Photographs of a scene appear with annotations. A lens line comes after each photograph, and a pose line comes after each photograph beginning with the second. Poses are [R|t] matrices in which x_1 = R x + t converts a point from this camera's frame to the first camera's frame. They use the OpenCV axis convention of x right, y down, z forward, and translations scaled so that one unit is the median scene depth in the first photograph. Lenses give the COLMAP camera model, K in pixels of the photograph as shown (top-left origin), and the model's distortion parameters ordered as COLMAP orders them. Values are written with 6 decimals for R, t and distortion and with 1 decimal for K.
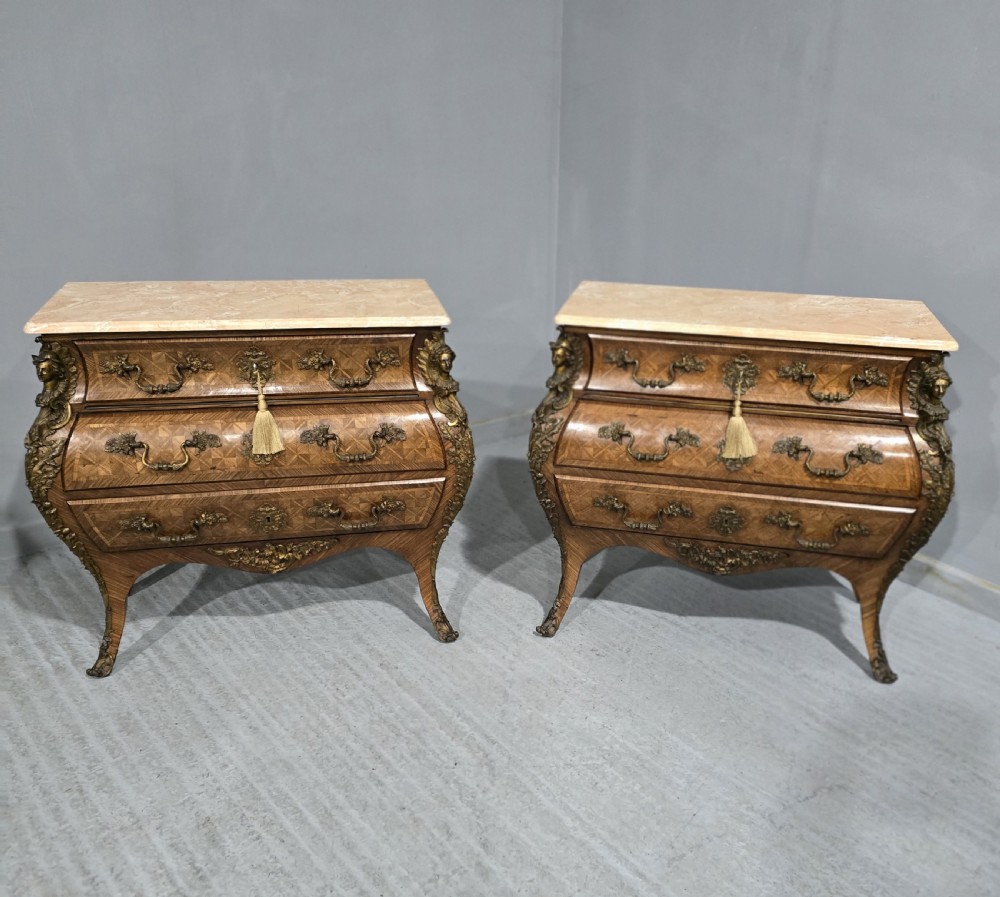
lens RADIAL K [[941.2, 0, 537.6], [0, 941.2, 509.0], [0, 0, 1]] dist [0.094830, -0.112721]
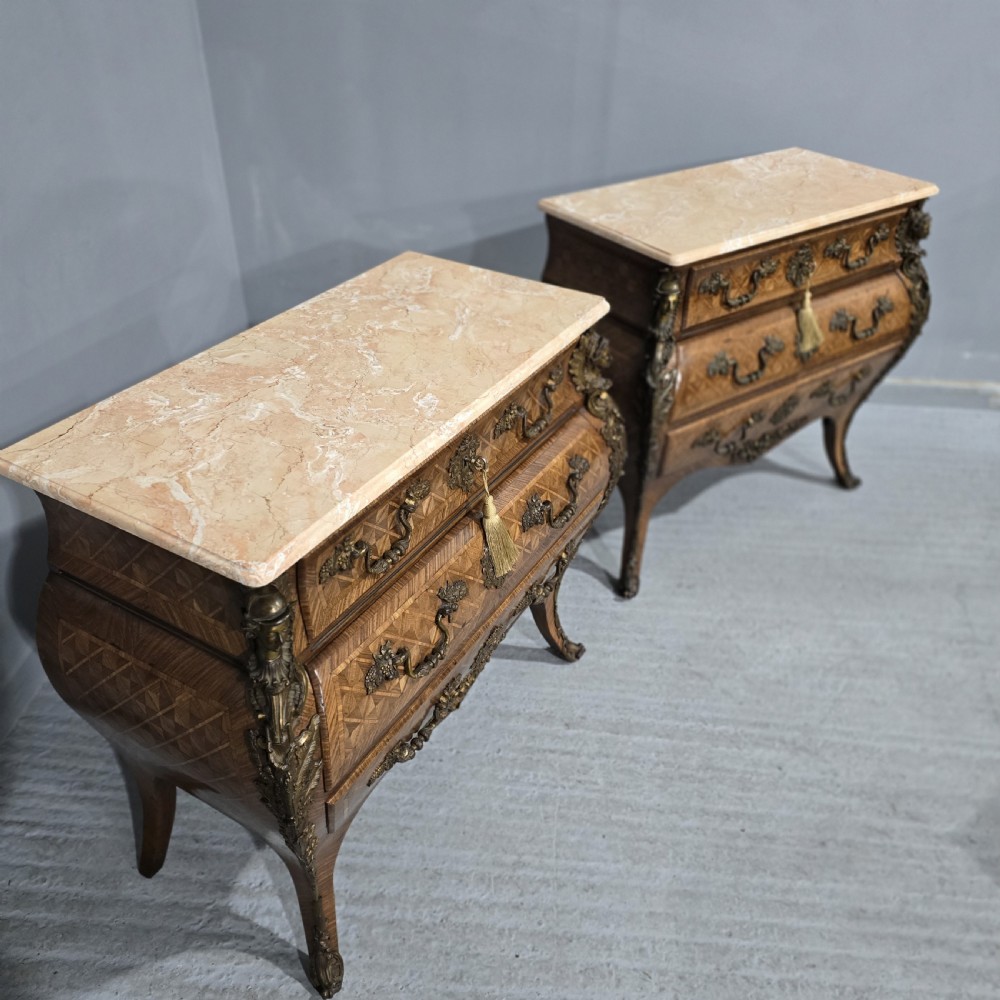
lens RADIAL K [[882.7, 0, 503.2], [0, 882.7, 490.8], [0, 0, 1]] dist [0.087090, -0.101034]
pose [[0.691139, -0.423960, 0.585308, -0.626161], [0.298870, 0.905034, 0.302640, -0.299348], [-0.658030, -0.034236, 0.752213, 0.501047]]
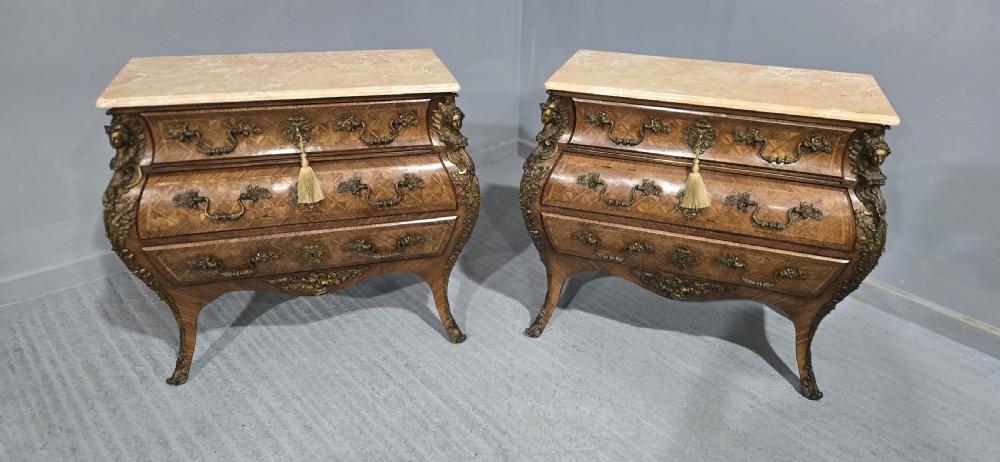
lens RADIAL K [[660.9, 0, 506.7], [0, 660.9, 233.8], [0, 0, 1]] dist [0.077843, -0.080613]
pose [[0.999086, -0.023941, 0.035409, -0.066506], [0.021767, 0.997927, 0.060565, -0.062882], [-0.036786, -0.059739, 0.997536, 0.147686]]
